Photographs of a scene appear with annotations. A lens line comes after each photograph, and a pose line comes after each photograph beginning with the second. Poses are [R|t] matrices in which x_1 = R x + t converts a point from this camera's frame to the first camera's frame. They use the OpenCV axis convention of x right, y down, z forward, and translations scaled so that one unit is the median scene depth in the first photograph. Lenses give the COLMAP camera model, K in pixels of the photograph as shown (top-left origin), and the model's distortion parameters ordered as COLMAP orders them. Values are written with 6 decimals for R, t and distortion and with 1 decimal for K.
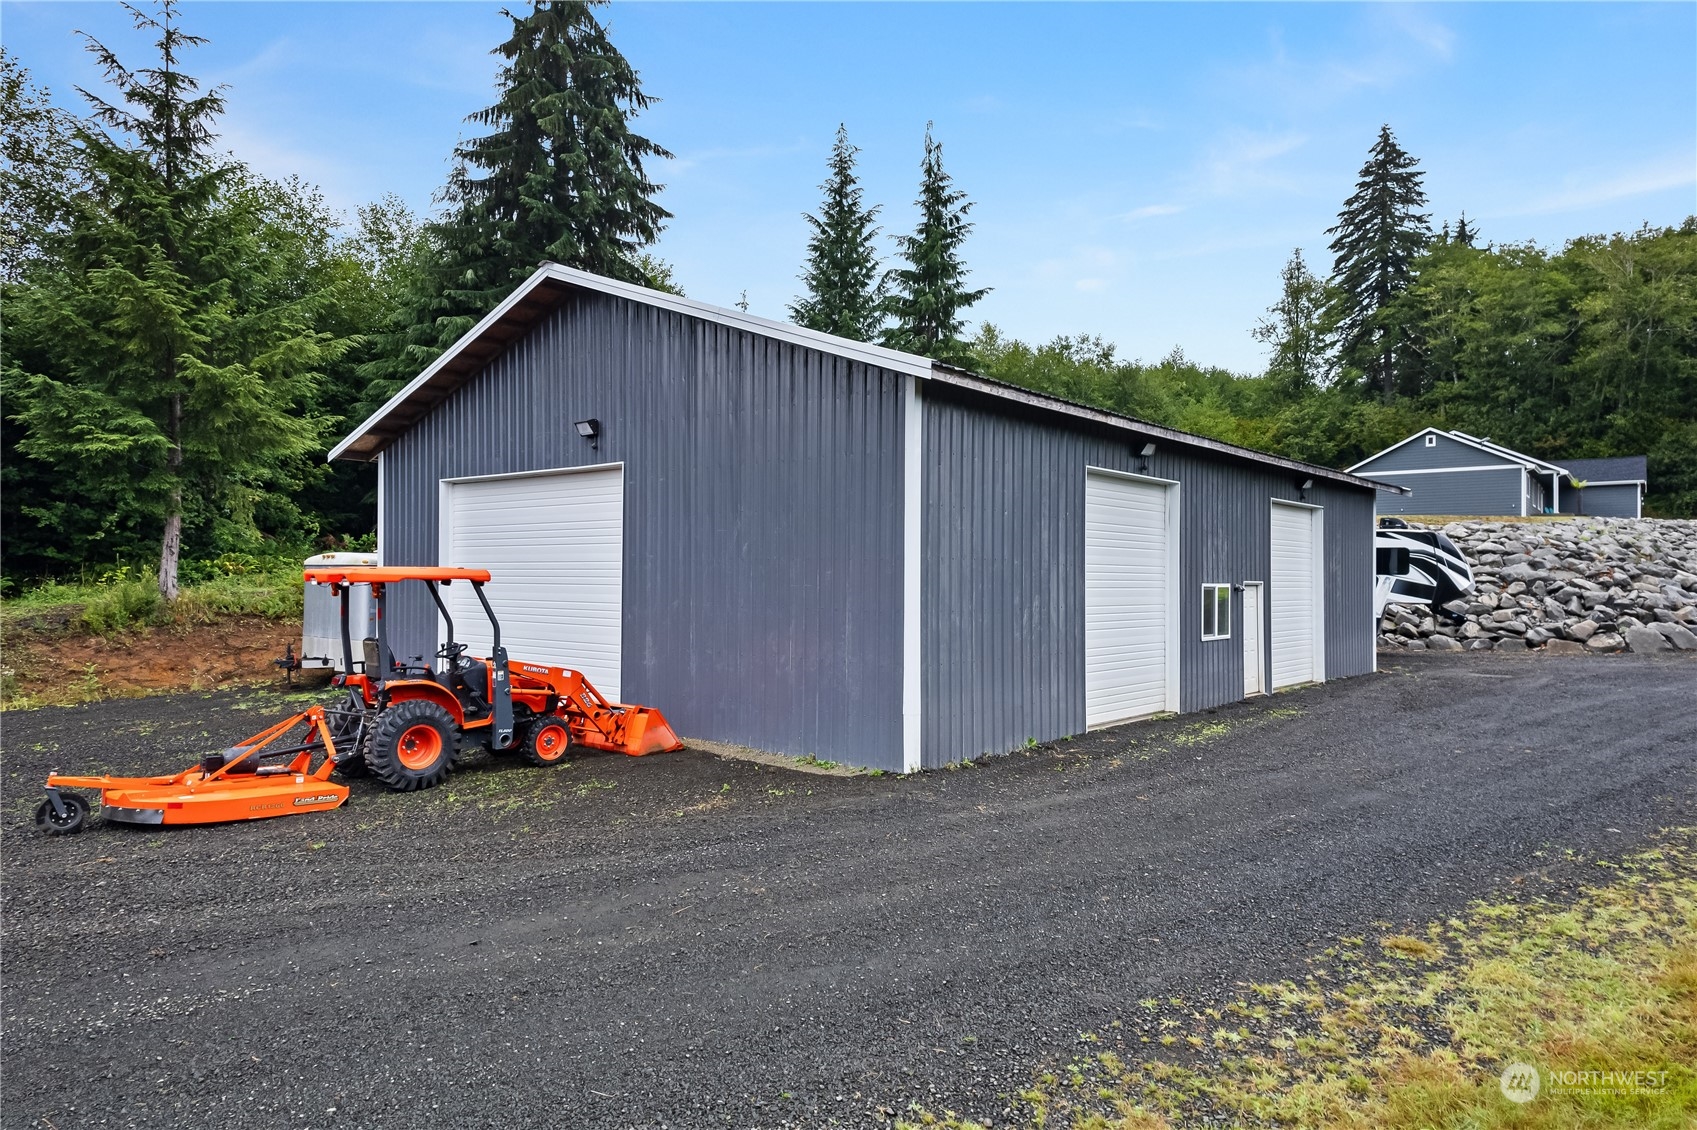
lens RADIAL K [[1039.8, 0, 845.4], [0, 1039.8, 583.8], [0, 0, 1]] dist [0.106986, -0.088175]
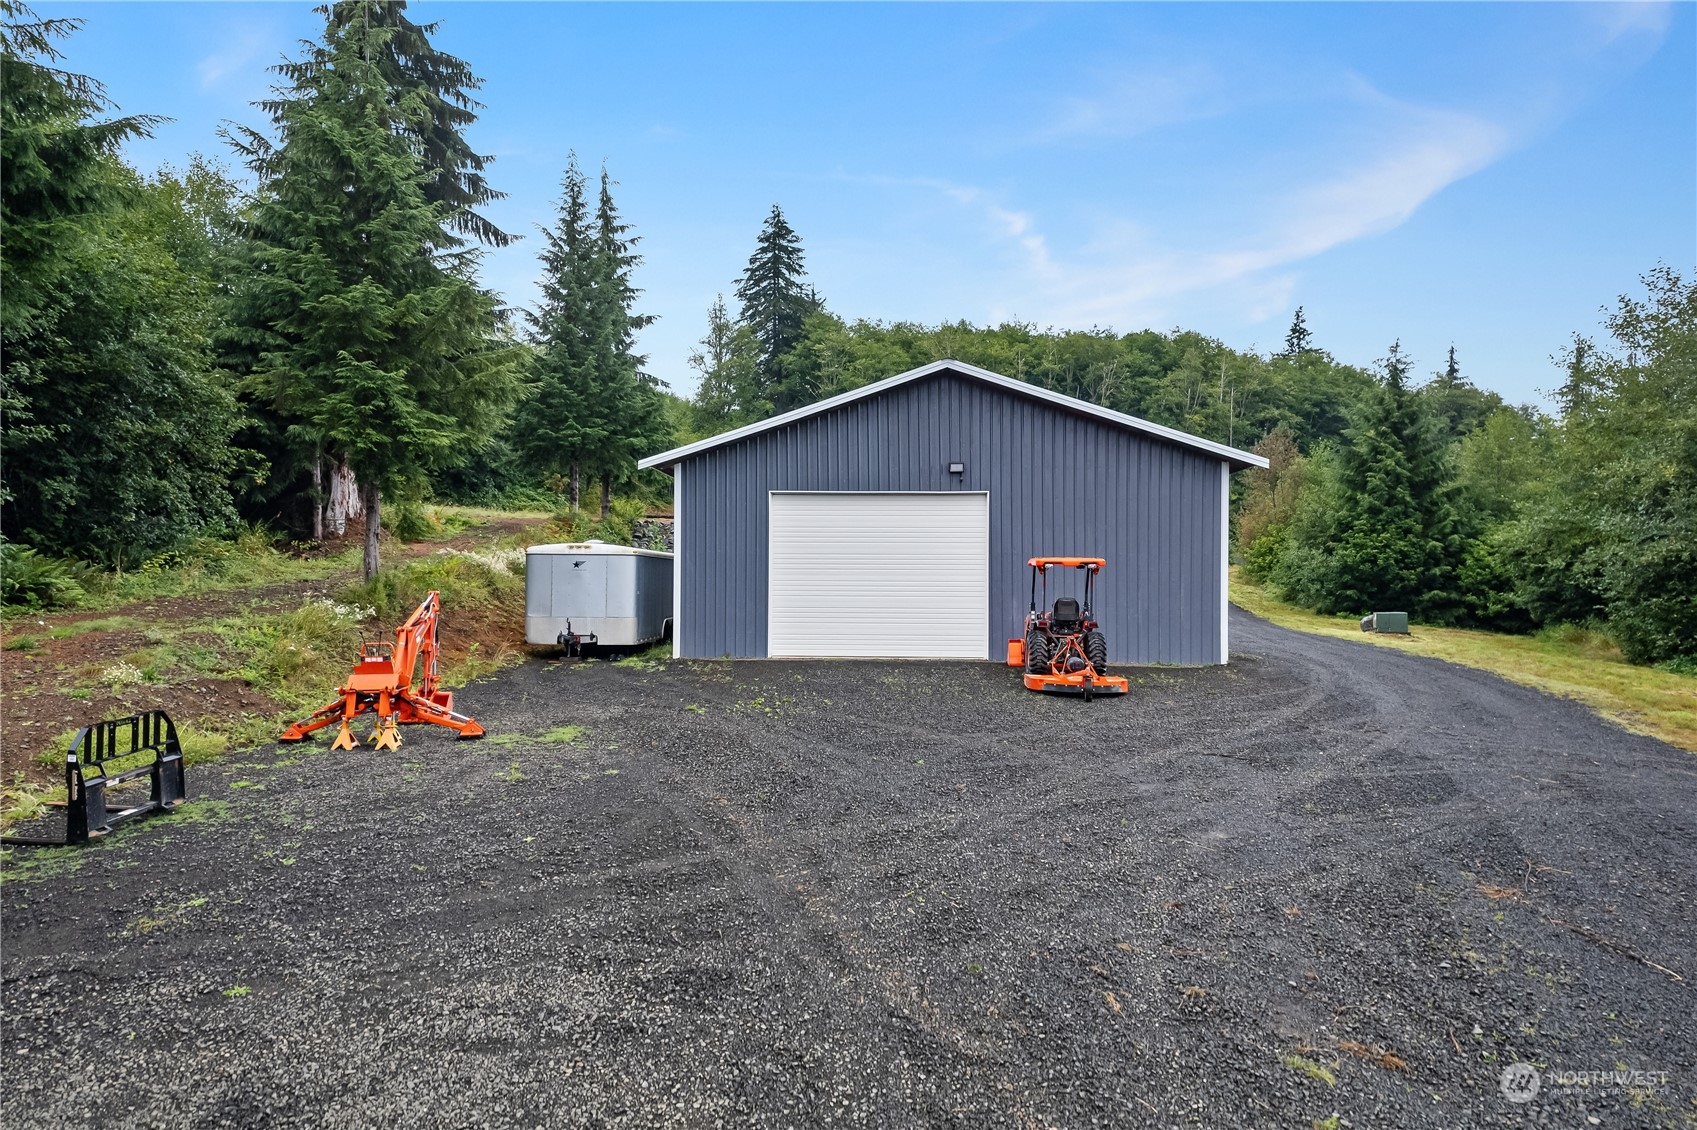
lens RADIAL K [[1039.8, 0, 845.4], [0, 1039.8, 583.8], [0, 0, 1]] dist [0.106986, -0.088175]
pose [[0.798933, -0.001180, 0.601419, -0.164060], [-0.001869, 0.999988, 0.004444, 0.001809], [-0.601417, -0.004674, 0.798922, -0.014775]]
